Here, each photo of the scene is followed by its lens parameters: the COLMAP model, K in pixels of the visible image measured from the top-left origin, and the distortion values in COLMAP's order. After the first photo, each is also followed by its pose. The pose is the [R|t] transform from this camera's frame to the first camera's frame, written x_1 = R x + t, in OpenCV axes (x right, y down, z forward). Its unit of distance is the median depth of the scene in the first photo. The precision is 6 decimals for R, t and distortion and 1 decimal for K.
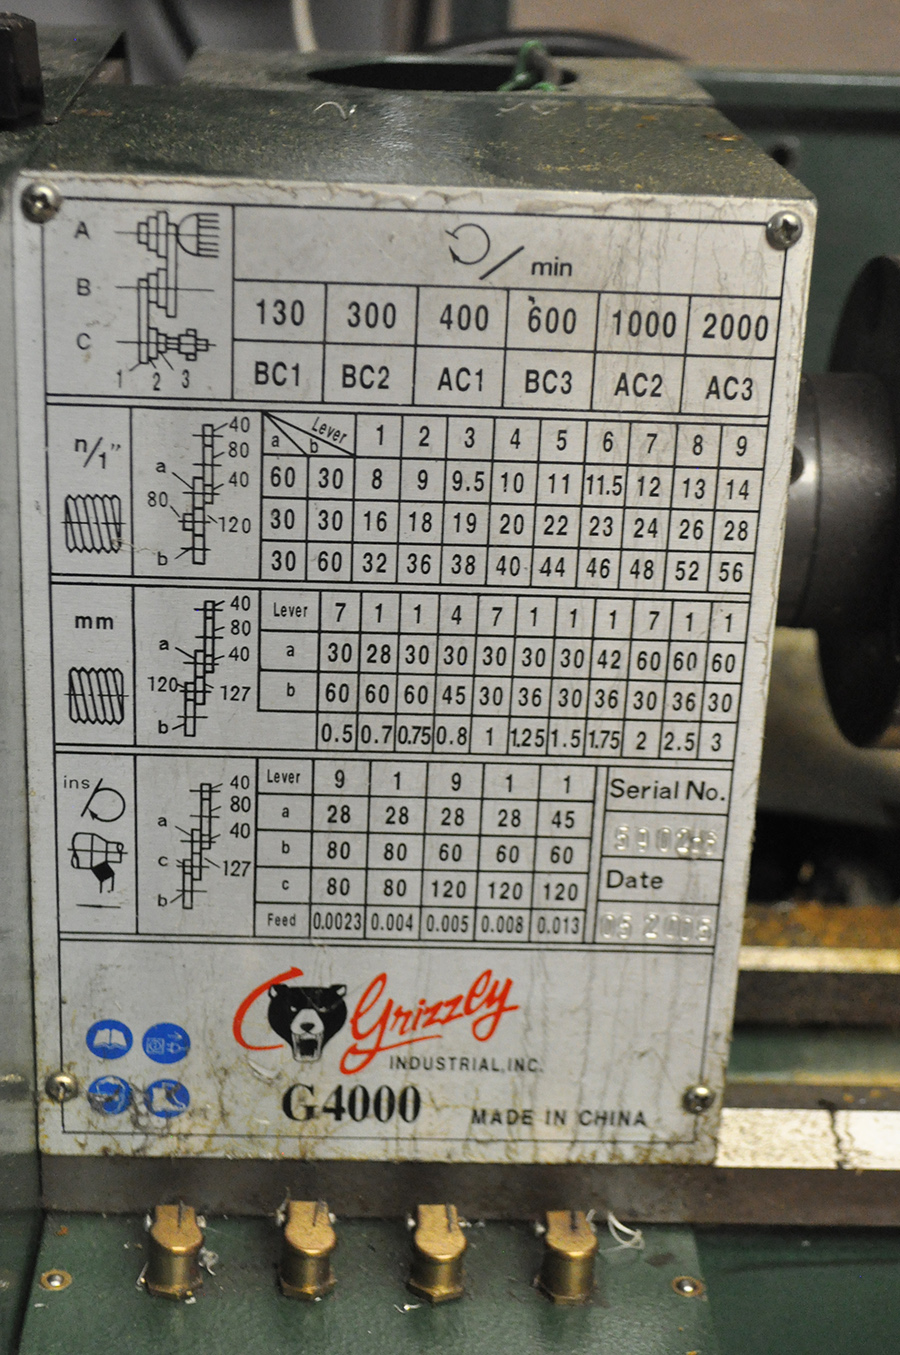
lens RADIAL K [[2000.0, 0, 450.3], [0, 2000.0, 674.2], [0, 0, 1]] dist [-0.030012, 0.000000]
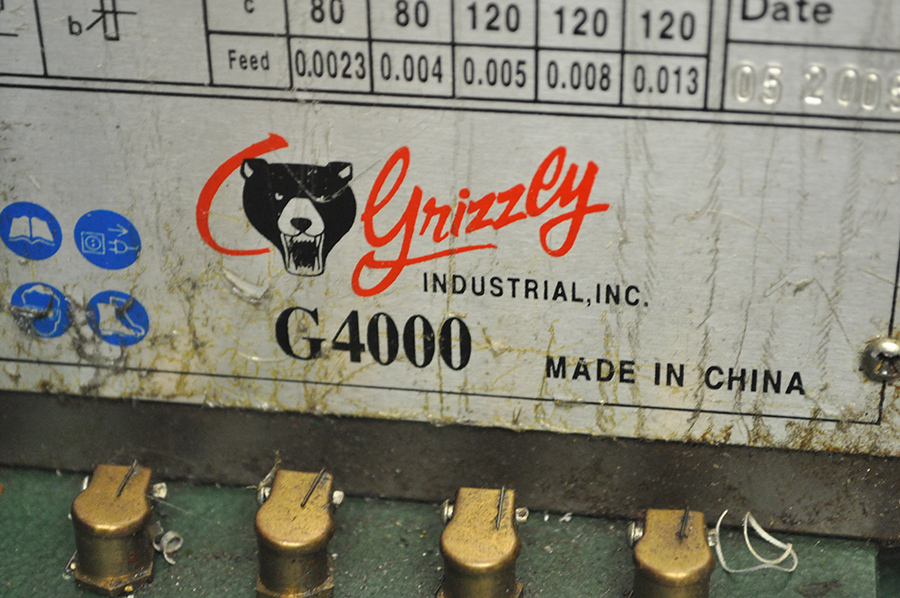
lens RADIAL K [[1928.9, 0, 449.3], [0, 1928.9, 299.4], [0, 0, 1]] dist [0.007683, 0.000000]
pose [[0.982589, 0.047680, -0.179572, 0.097375], [-0.014778, 0.983505, 0.180277, 0.081918], [0.185206, -0.174484, 0.967085, 0.366140]]
